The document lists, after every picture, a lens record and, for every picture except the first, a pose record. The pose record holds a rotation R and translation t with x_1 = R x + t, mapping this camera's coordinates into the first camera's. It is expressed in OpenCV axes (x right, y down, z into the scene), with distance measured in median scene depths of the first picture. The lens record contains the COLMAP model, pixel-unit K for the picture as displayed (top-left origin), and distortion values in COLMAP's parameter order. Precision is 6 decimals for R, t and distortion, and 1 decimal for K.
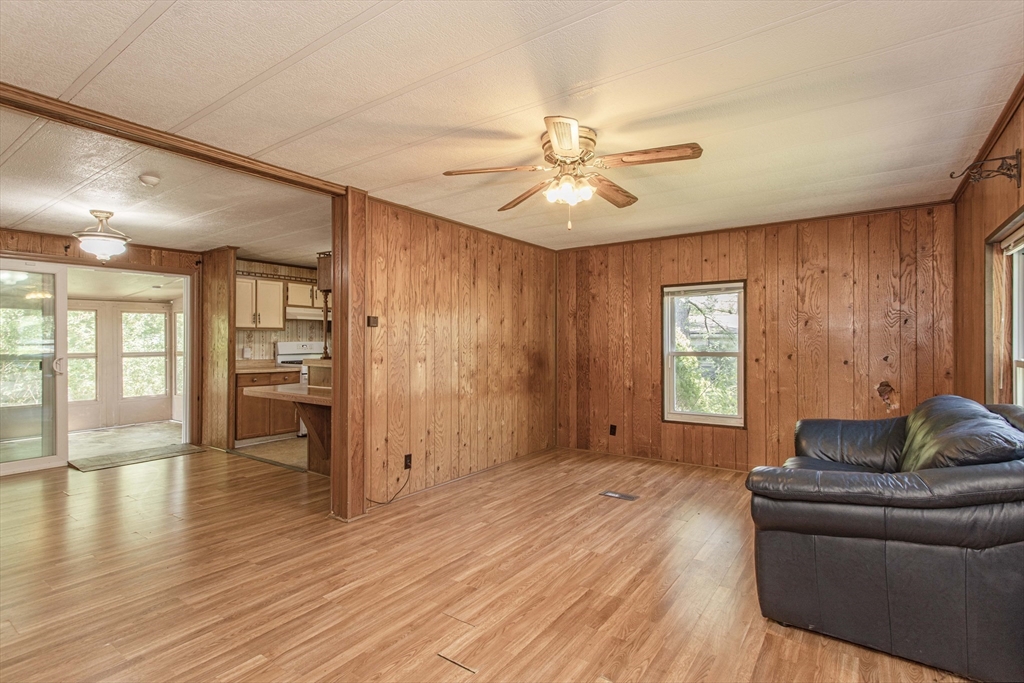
lens RADIAL K [[493.3, 0, 517.7], [0, 493.3, 341.2], [0, 0, 1]] dist [0.002994, -0.000393]
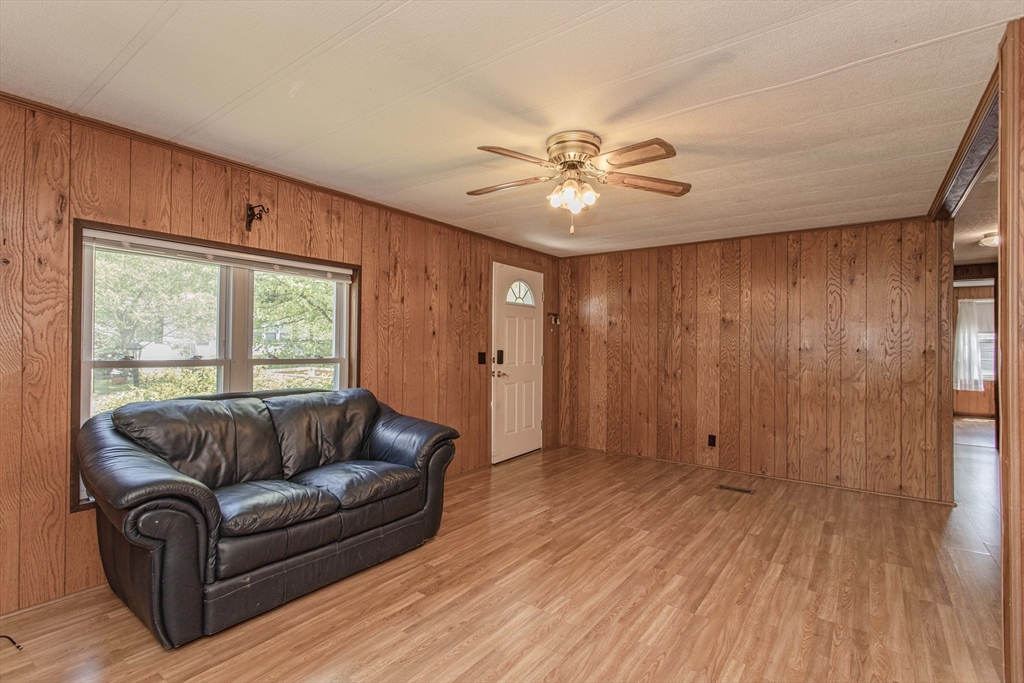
lens RADIAL K [[486.3, 0, 509.4], [0, 486.3, 341.6], [0, 0, 1]] dist [0.005499, 0.000694]
pose [[-0.999421, -0.007052, 0.033297, 0.121378], [-0.007372, 0.999927, -0.009523, 0.002859], [-0.033227, -0.009763, -0.999400, 1.220161]]
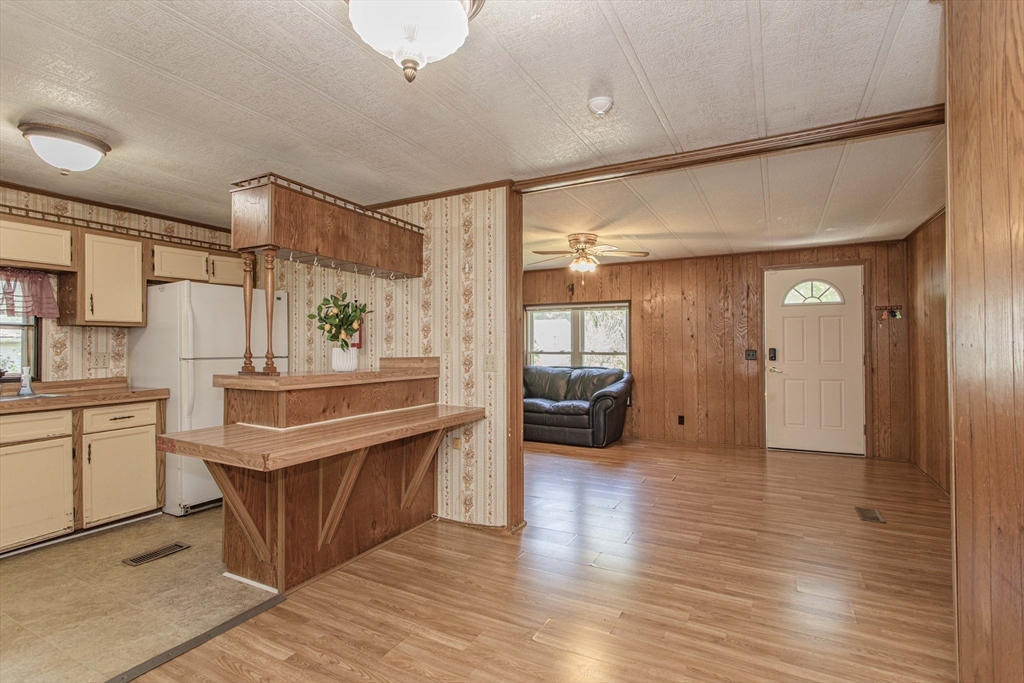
lens RADIAL K [[486.3, 0, 509.4], [0, 486.3, 341.6], [0, 0, 1]] dist [0.005499, 0.000694]
pose [[-0.103892, 0.009270, 0.994545, -1.056903], [0.002227, 0.999956, -0.009088, 0.004810], [-0.994586, 0.001271, -0.103908, 0.901956]]
